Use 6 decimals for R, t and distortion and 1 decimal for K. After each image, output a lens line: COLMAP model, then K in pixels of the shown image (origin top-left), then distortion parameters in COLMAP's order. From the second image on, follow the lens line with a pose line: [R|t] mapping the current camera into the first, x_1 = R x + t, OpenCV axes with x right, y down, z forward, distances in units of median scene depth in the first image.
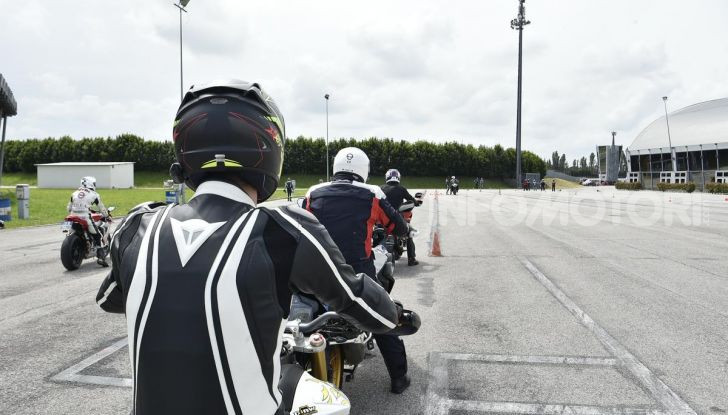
lens RADIAL K [[547.4, 0, 364.0], [0, 547.4, 207.5], [0, 0, 1]] dist [-0.004047, -0.002266]
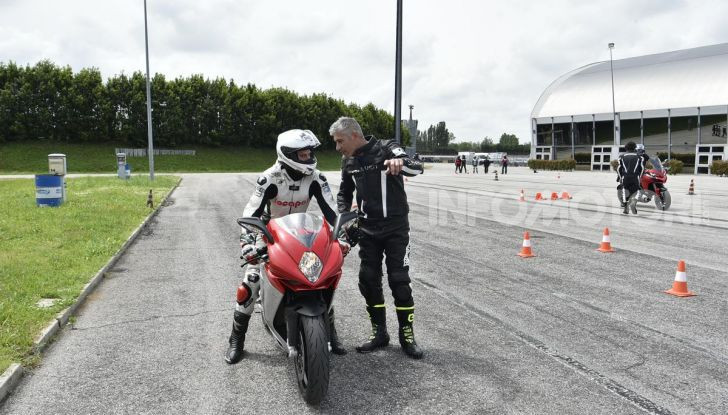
lens RADIAL K [[547.4, 0, 364.0], [0, 547.4, 207.5], [0, 0, 1]] dist [-0.004047, -0.002266]
pose [[0.904124, -0.035200, 0.425818, -0.067477], [0.016152, 0.998704, 0.048262, -0.019823], [-0.426965, -0.036757, 0.903521, 0.418520]]
